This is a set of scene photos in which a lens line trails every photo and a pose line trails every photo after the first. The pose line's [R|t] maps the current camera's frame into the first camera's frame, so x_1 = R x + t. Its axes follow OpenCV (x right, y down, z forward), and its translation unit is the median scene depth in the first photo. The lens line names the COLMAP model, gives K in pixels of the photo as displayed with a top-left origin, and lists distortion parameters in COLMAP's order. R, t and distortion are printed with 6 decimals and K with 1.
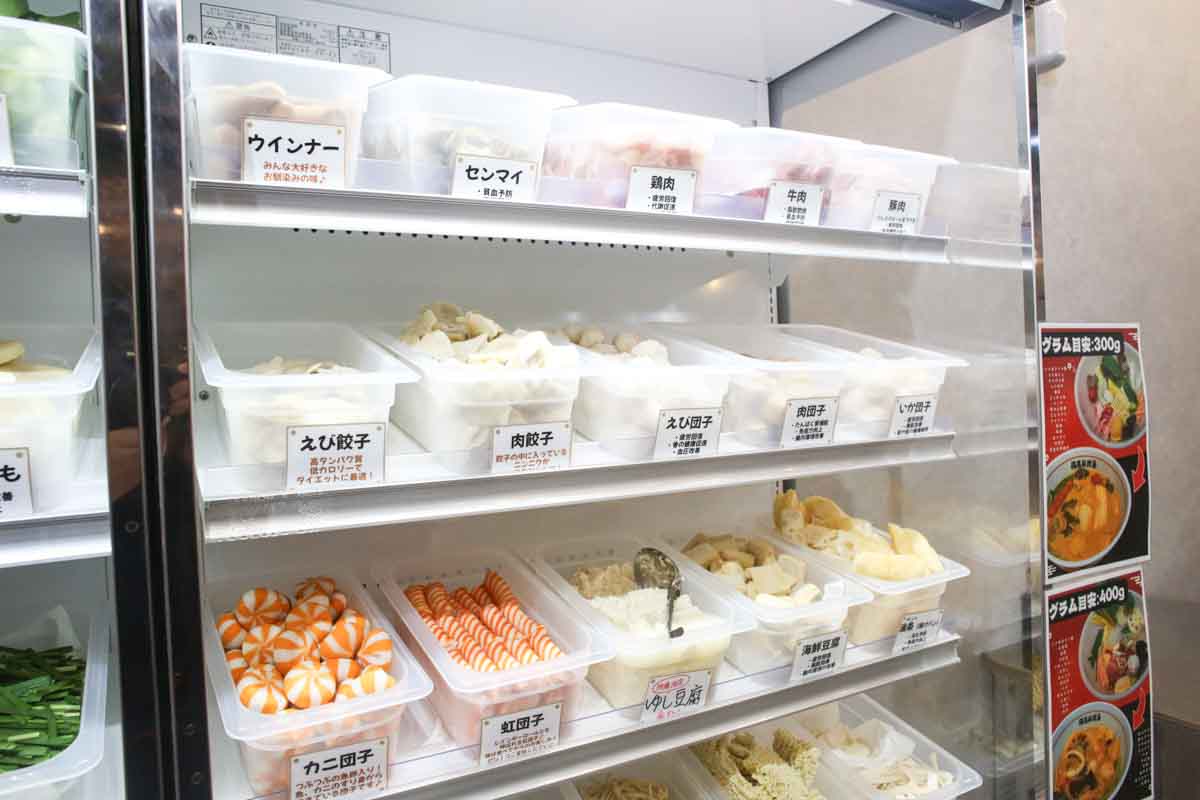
lens RADIAL K [[825.5, 0, 582.2], [0, 825.5, 403.6], [0, 0, 1]] dist [-0.099925, 0.082384]
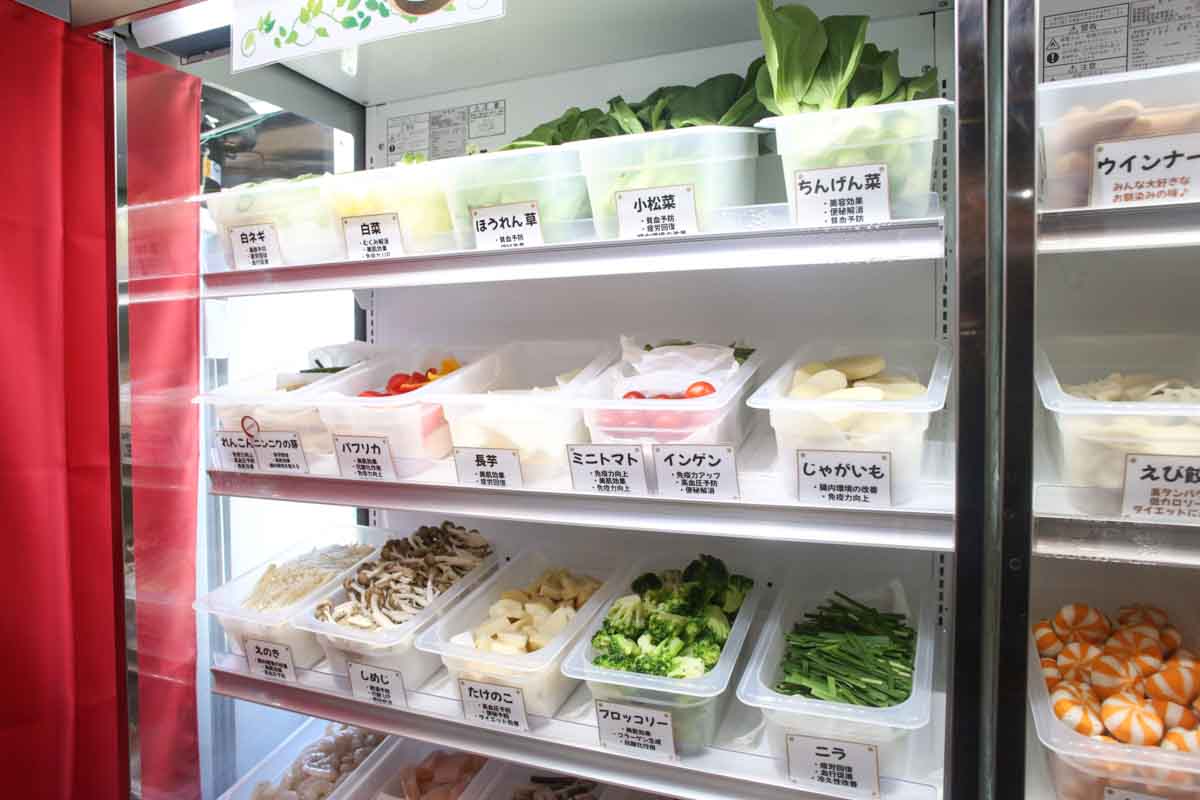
lens RADIAL K [[825.5, 0, 584.3], [0, 825.5, 394.0], [0, 0, 1]] dist [-0.099925, 0.082384]
pose [[0.606477, 0.057690, -0.793005, 0.004859], [-0.037489, 0.998330, 0.043956, -0.055274], [0.794216, 0.003071, 0.607627, -0.098178]]
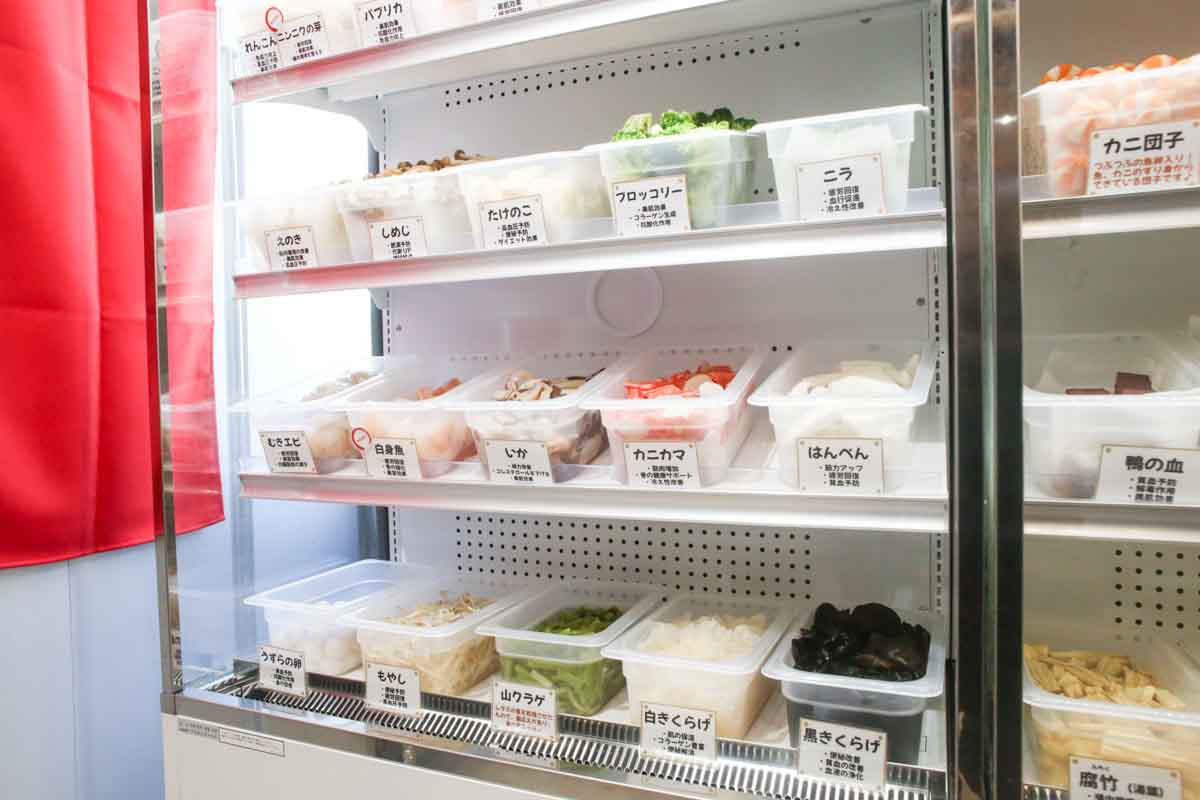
lens RADIAL K [[825.5, 0, 590.8], [0, 825.5, 398.3], [0, 0, 1]] dist [-0.099925, 0.082384]
pose [[0.619978, 0.047572, -0.783176, 0.066262], [-0.020246, 0.998798, 0.044643, 0.653551], [0.784358, -0.011821, 0.620196, -0.160007]]
